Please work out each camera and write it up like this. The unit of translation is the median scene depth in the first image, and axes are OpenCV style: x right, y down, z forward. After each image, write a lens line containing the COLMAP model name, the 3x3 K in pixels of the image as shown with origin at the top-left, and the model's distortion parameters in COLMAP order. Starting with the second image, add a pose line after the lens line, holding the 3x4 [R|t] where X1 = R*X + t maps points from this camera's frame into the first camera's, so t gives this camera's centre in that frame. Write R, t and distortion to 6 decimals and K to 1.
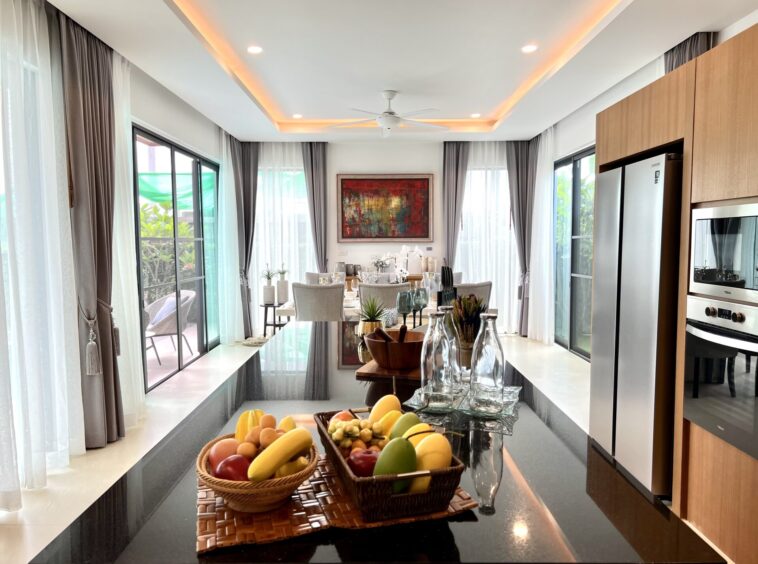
lens RADIAL K [[573.4, 0, 380.6], [0, 573.4, 285.7], [0, 0, 1]] dist [0.015079, -0.033074]
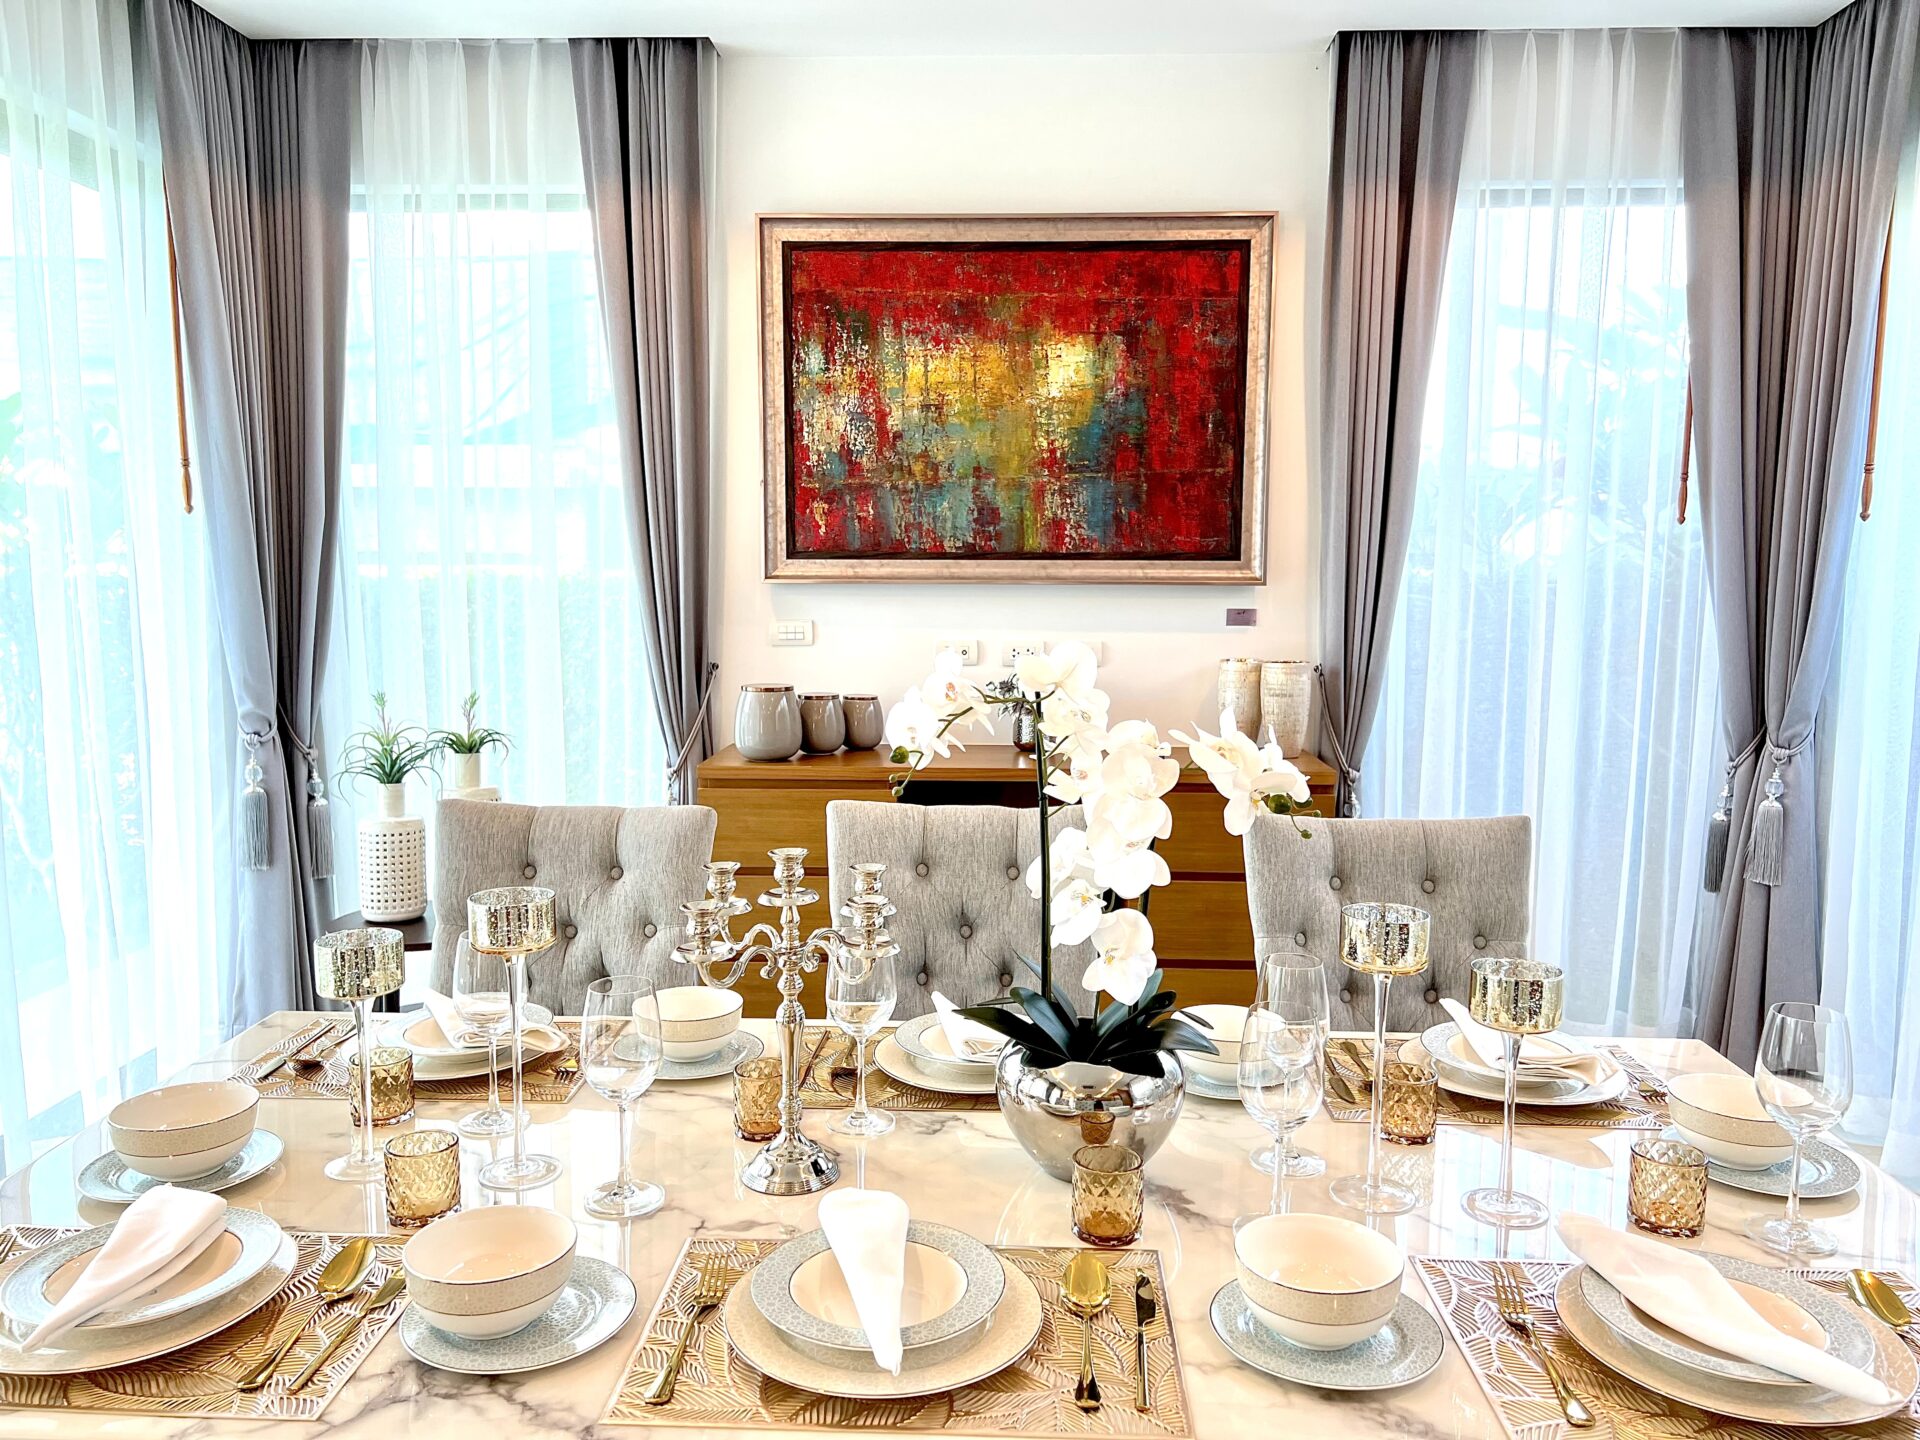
lens RADIAL K [[1452.5, 0, 954.0], [0, 1452.5, 748.0], [0, 0, 1]] dist [0.015079, -0.033074]
pose [[0.998446, 0.016269, -0.053292, 0.015838], [-0.013141, 0.998199, 0.058525, -0.048304], [0.054148, -0.057734, 0.996862, 0.512603]]
